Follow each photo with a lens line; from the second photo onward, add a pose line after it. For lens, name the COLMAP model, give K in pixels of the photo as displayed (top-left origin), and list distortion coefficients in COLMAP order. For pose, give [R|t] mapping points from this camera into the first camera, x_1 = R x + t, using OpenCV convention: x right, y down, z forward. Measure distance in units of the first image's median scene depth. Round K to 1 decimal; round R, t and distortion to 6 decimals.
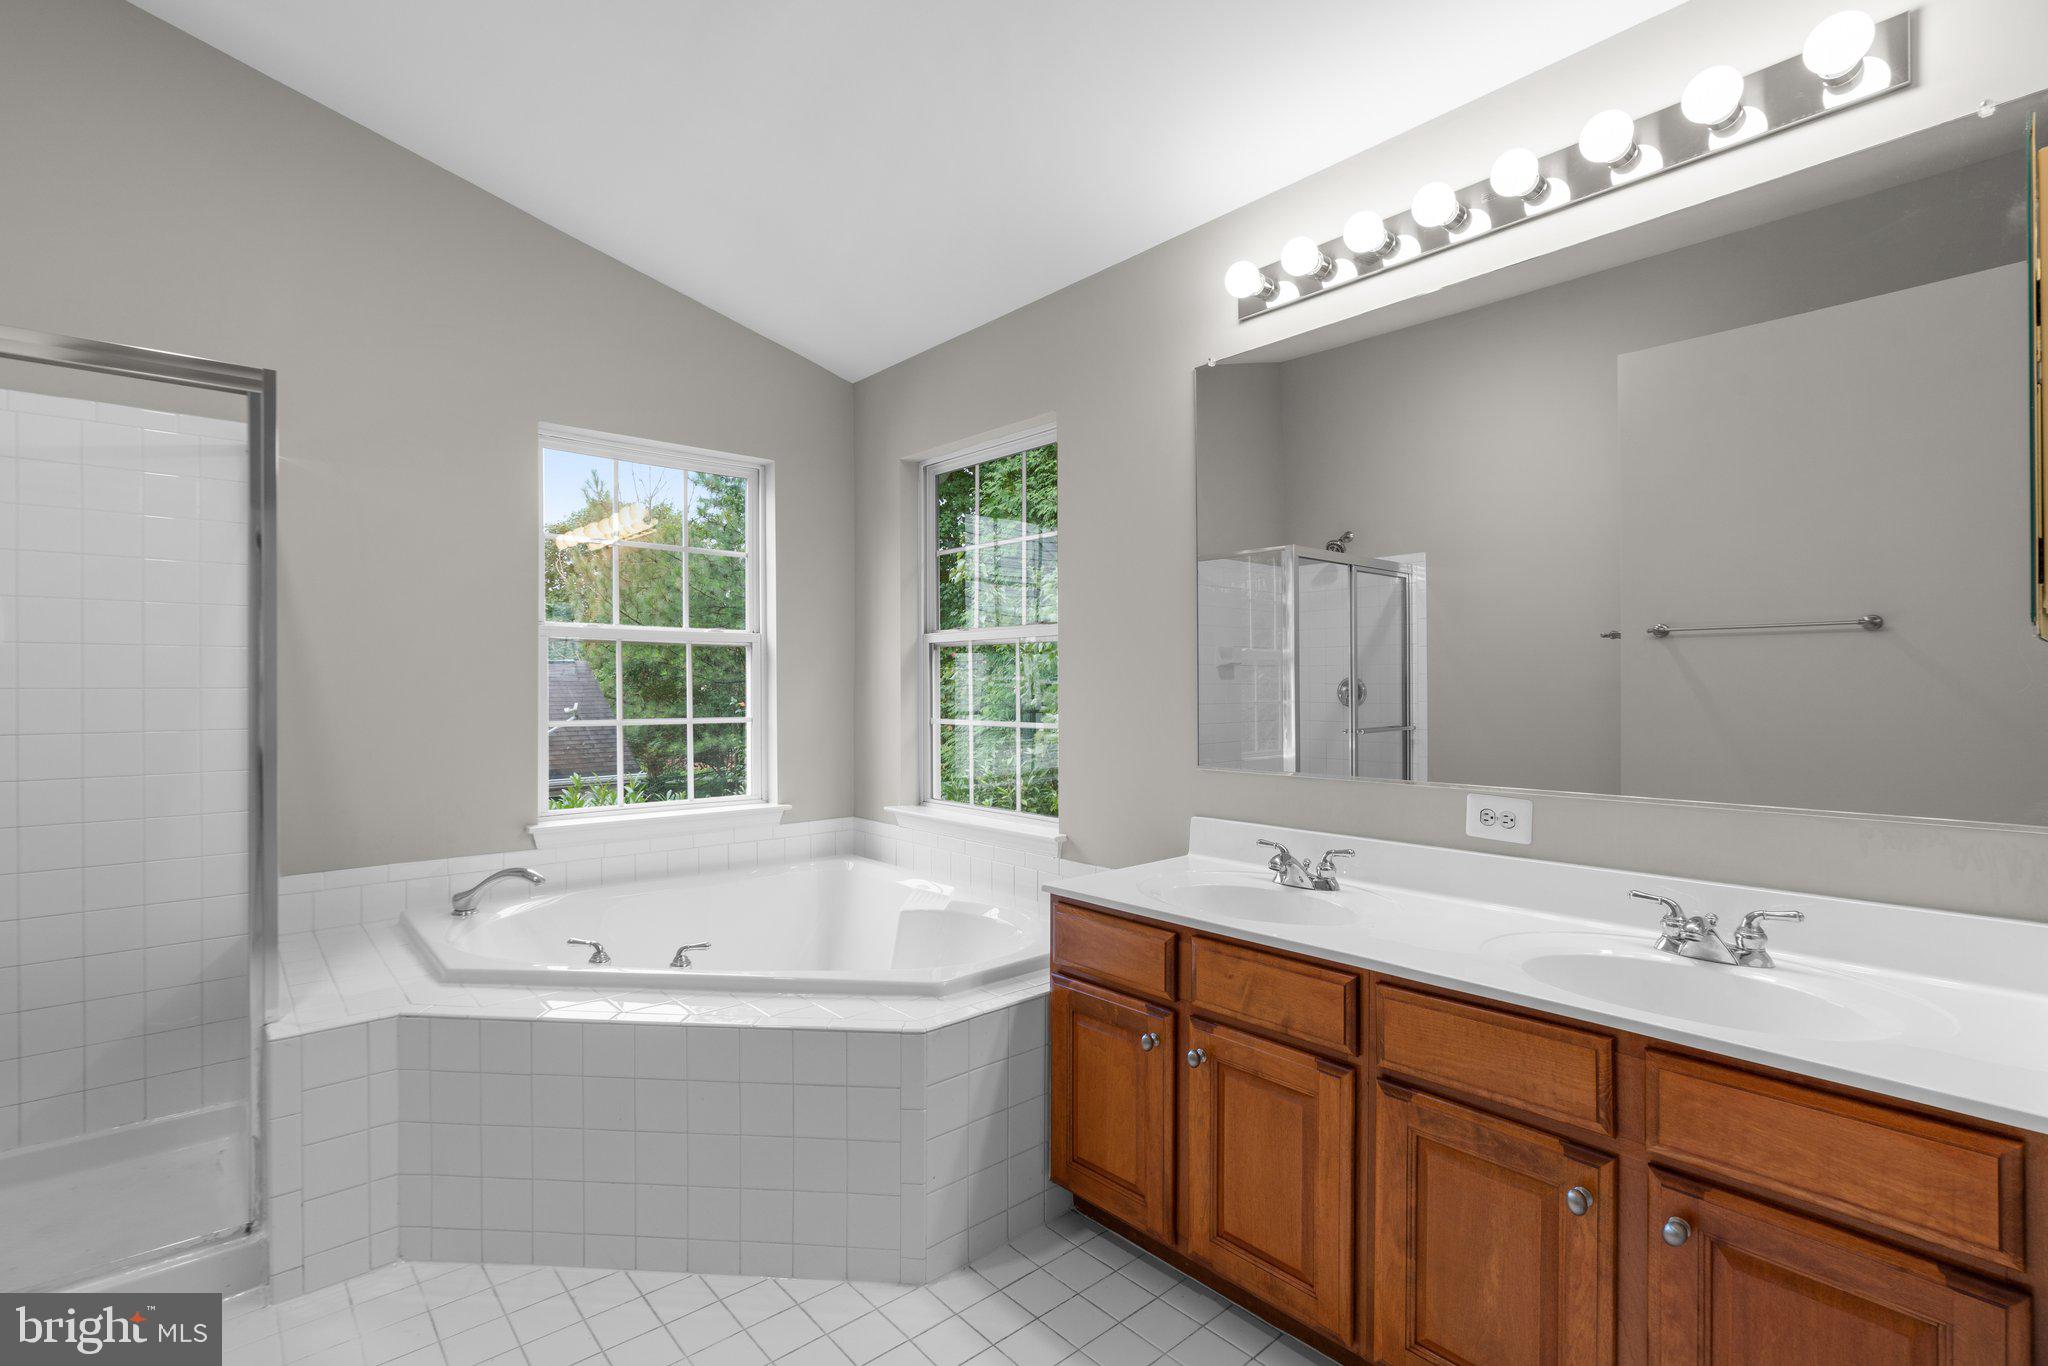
lens RADIAL K [[920.6, 0, 1016.7], [0, 920.6, 686.4], [0, 0, 1]] dist [-0.012562, 0.004997]
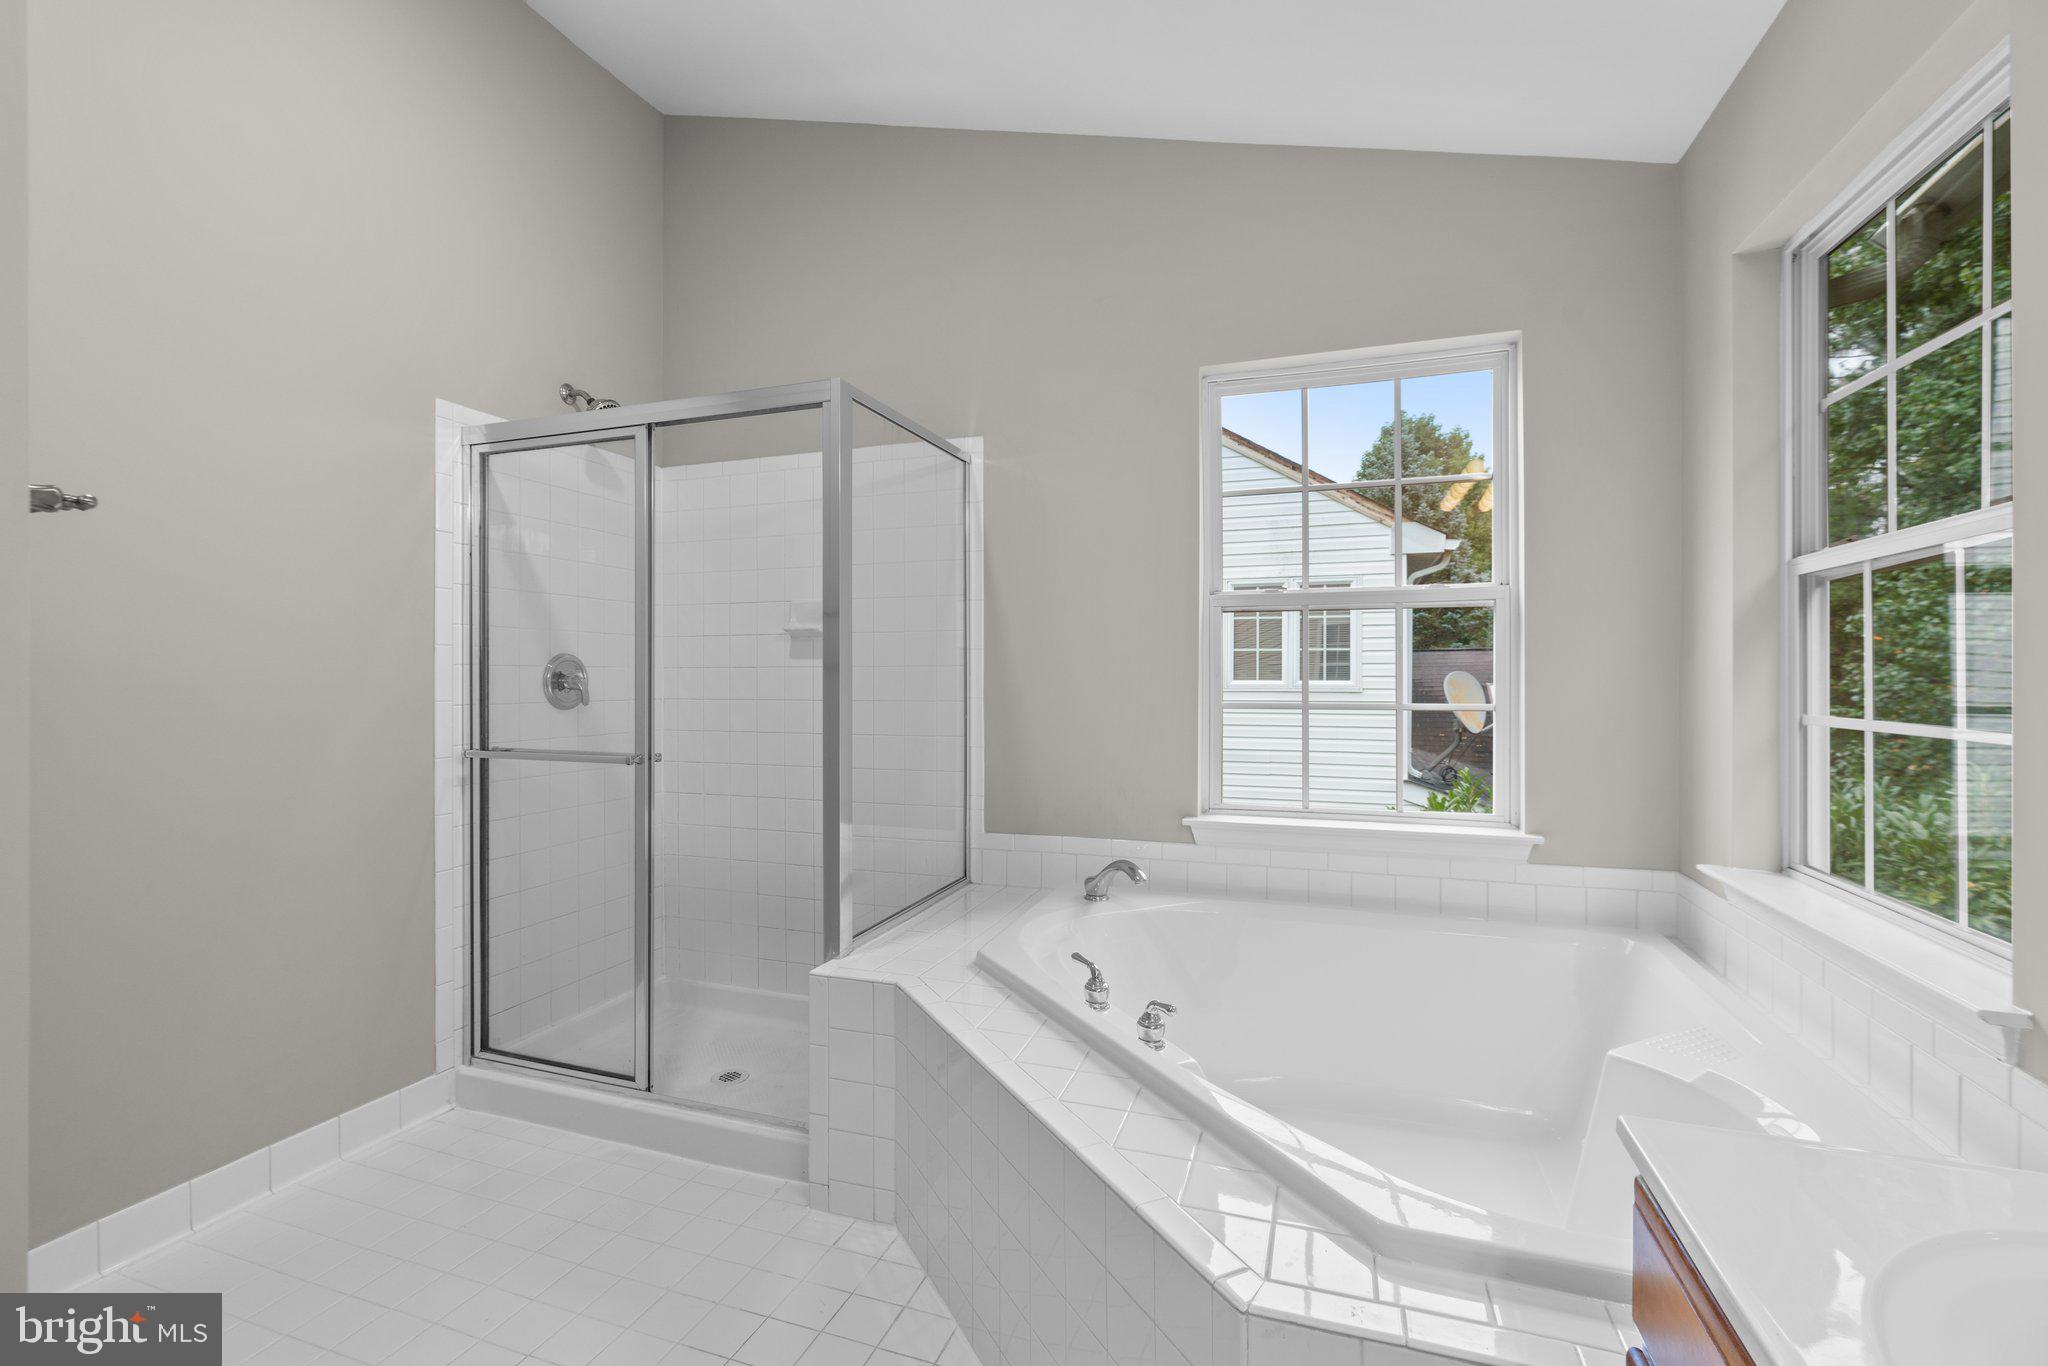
lens RADIAL K [[920.6, 0, 1017.5], [0, 920.6, 682.3], [0, 0, 1]] dist [-0.012562, 0.004997]
pose [[0.488564, 0.000866, -0.872528, 0.173474], [0.002112, 0.999995, 0.002175, 0.015985], [0.872526, -0.002906, 0.488560, 0.395565]]
